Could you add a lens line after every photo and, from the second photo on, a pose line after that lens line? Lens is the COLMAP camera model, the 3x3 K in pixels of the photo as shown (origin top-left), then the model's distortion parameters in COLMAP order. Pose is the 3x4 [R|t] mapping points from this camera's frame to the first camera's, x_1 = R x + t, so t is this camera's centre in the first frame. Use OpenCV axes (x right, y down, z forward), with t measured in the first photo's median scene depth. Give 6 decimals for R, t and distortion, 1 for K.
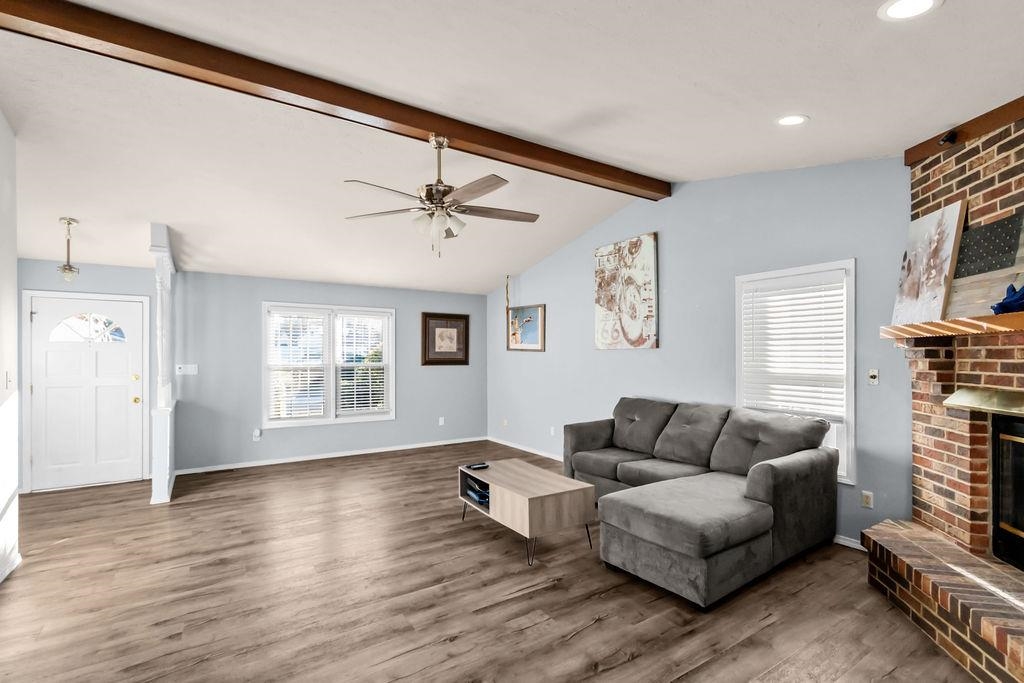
lens RADIAL K [[460.2, 0, 495.1], [0, 460.2, 355.6], [0, 0, 1]] dist [0.013368, -0.004390]
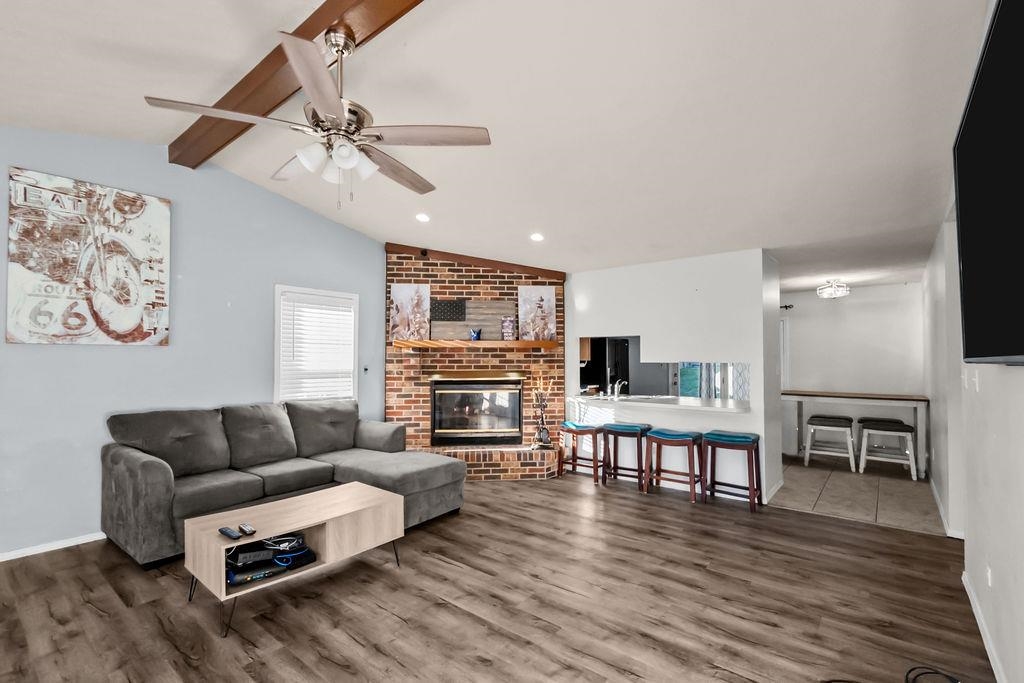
lens RADIAL K [[460.2, 0, 522.1], [0, 460.2, 349.5], [0, 0, 1]] dist [0.013368, -0.004390]
pose [[-0.326930, 0.018766, 0.944862, -0.580734], [0.001462, 0.999812, -0.019352, 0.006741], [-0.945047, -0.004946, -0.326896, 0.655164]]
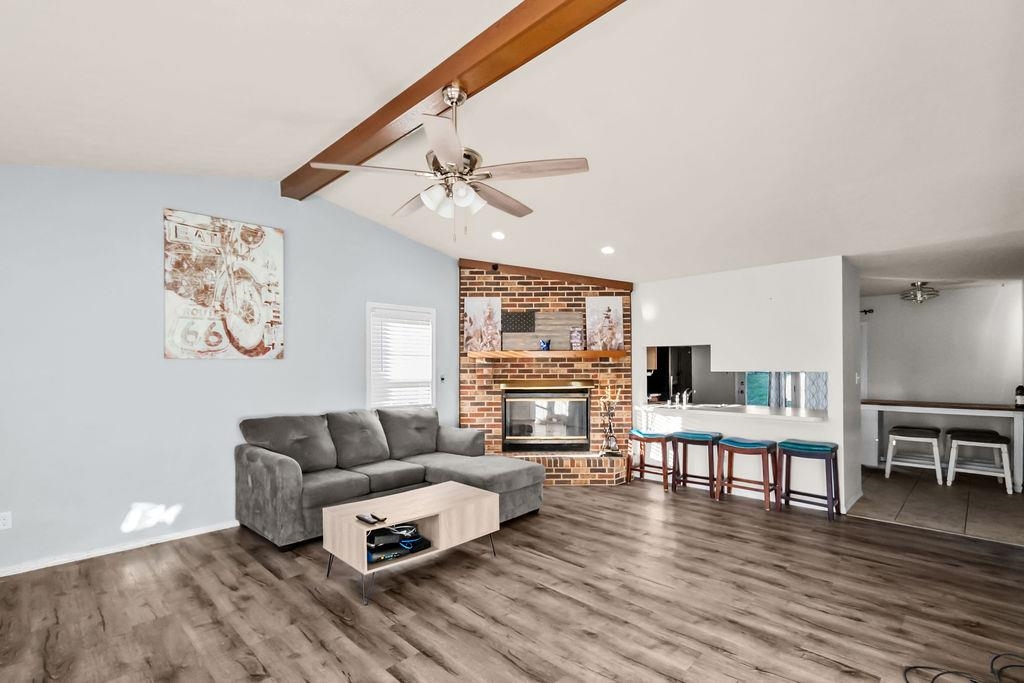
lens RADIAL K [[460.2, 0, 532.4], [0, 460.2, 365.7], [0, 0, 1]] dist [0.013368, -0.004390]
pose [[-0.229752, 0.004575, 0.973238, -0.616409], [0.007444, 0.999968, -0.002943, 0.003086], [-0.973221, 0.006569, -0.229779, 0.705069]]
